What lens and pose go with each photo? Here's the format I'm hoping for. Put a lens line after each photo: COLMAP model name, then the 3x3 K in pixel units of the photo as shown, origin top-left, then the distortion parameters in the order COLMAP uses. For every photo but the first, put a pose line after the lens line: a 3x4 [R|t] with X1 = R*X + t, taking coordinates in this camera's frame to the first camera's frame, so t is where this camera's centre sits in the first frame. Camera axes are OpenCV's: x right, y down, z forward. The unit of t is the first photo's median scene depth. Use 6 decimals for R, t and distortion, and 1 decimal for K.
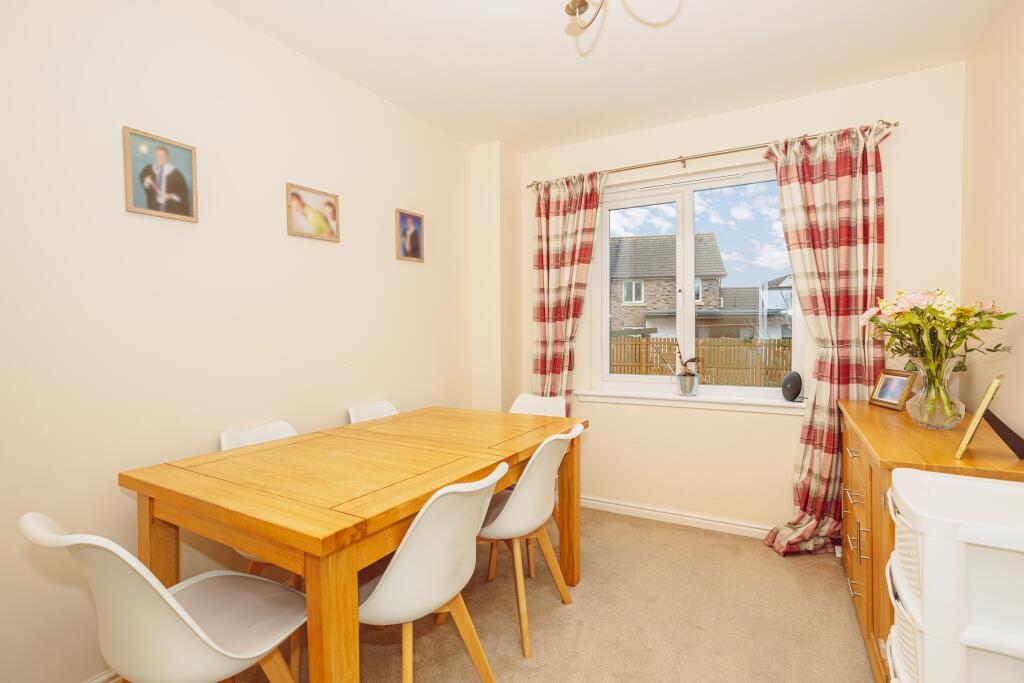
lens RADIAL K [[499.2, 0, 505.5], [0, 499.2, 337.4], [0, 0, 1]] dist [-0.040614, 0.019739]
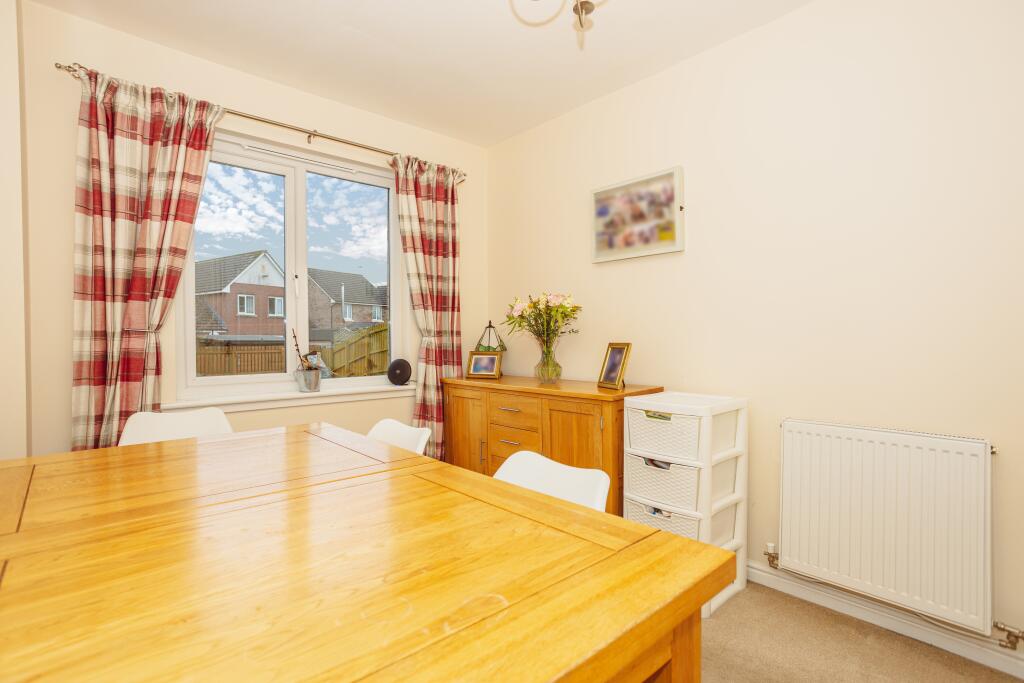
lens RADIAL K [[499.2, 0, 508.7], [0, 499.2, 339.0], [0, 0, 1]] dist [-0.040614, 0.019739]
pose [[0.291849, 0.003650, 0.956458, -0.377018], [0.015872, 0.999837, -0.008658, 0.031617], [-0.956333, 0.017708, 0.291743, 0.359402]]
